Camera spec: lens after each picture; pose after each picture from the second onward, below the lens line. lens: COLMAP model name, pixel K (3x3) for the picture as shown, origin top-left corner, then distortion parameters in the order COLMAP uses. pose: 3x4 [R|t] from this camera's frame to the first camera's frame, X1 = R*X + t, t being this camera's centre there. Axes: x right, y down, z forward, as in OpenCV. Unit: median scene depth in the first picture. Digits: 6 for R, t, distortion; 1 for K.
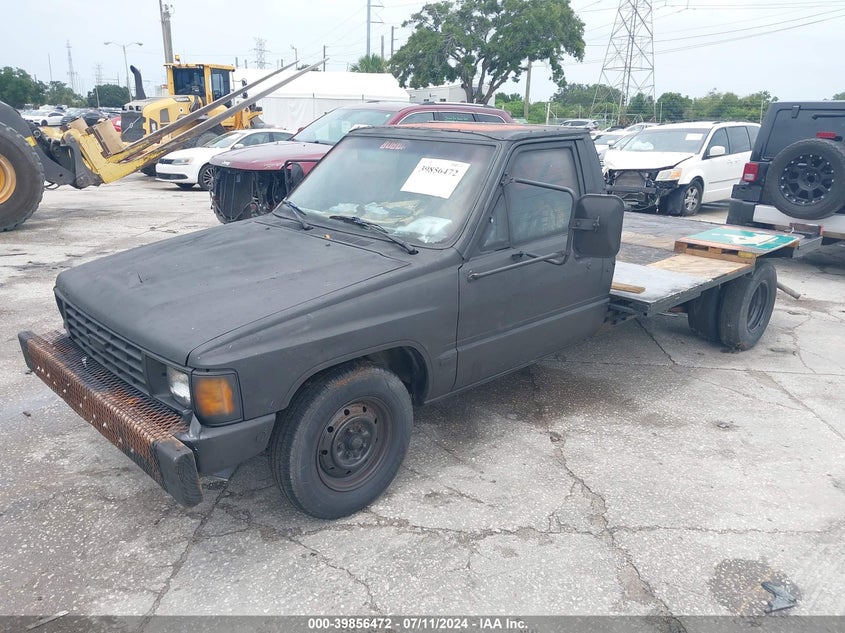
lens RADIAL K [[672.0, 0, 422.5], [0, 672.0, 316.5], [0, 0, 1]] dist [-0.004406, 0.003246]
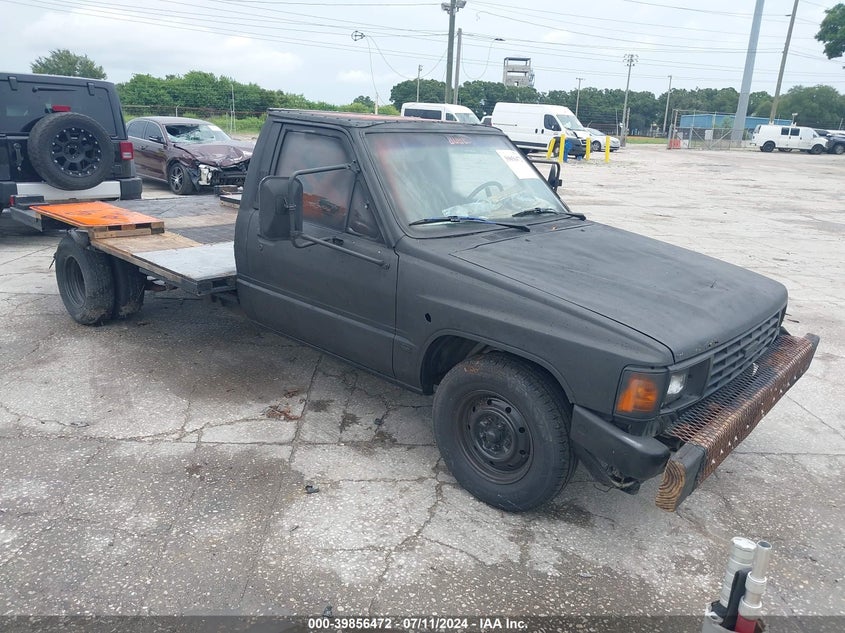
lens RADIAL K [[655.8, 0, 399.7], [0, 655.8, 314.7], [0, 0, 1]] dist [-0.001130, 0.002238]
pose [[-0.054184, -0.313072, 0.948183, -0.981219], [0.242667, 0.916981, 0.316637, -0.330466], [-0.968595, 0.247249, 0.026287, 1.040091]]
